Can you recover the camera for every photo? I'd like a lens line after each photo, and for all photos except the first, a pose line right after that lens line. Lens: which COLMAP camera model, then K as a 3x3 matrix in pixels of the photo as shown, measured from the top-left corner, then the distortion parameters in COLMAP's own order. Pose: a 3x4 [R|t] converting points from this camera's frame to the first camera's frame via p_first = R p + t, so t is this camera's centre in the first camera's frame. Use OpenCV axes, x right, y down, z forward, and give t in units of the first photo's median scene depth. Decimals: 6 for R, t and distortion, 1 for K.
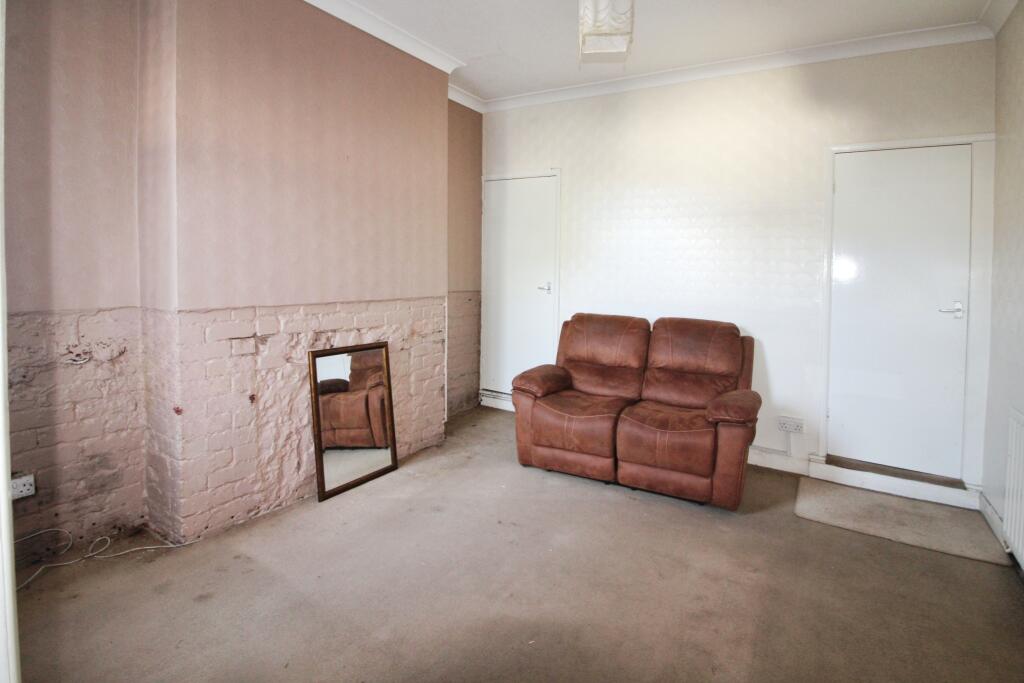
lens RADIAL K [[486.5, 0, 512.0], [0, 486.5, 341.5], [0, 0, 1]] dist [-0.015429, -0.001000]
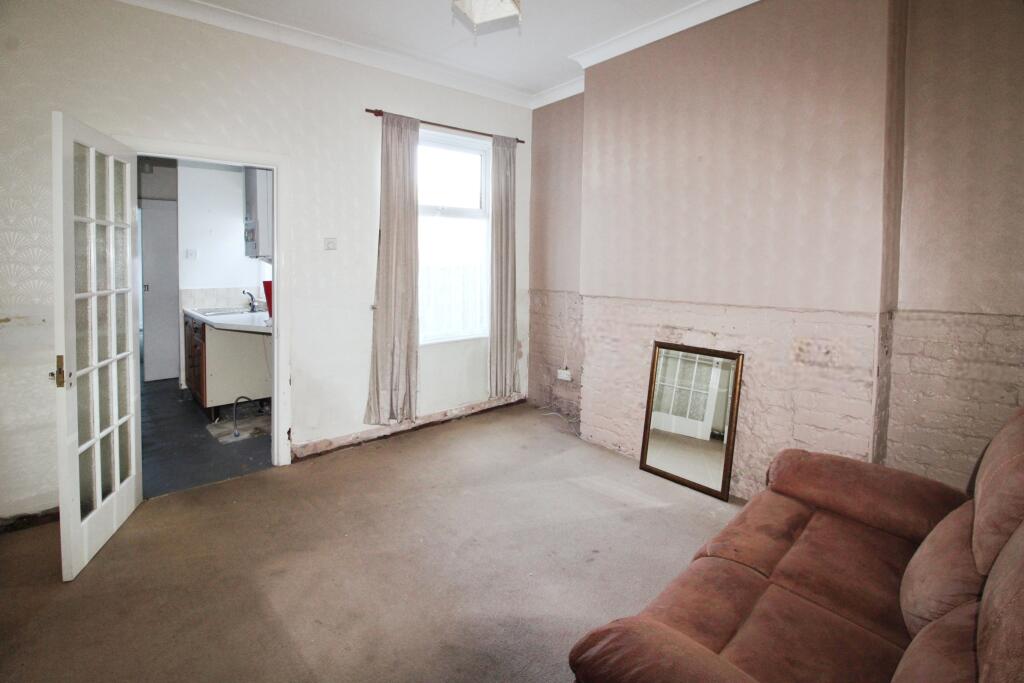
lens RADIAL K [[486.5, 0, 512.0], [0, 486.5, 341.5], [0, 0, 1]] dist [-0.015429, -0.001000]
pose [[-0.274853, 0.130171, -0.952634, 0.769016], [-0.146176, 0.973618, 0.175213, -0.129174], [0.950310, 0.187410, -0.248574, 0.945483]]
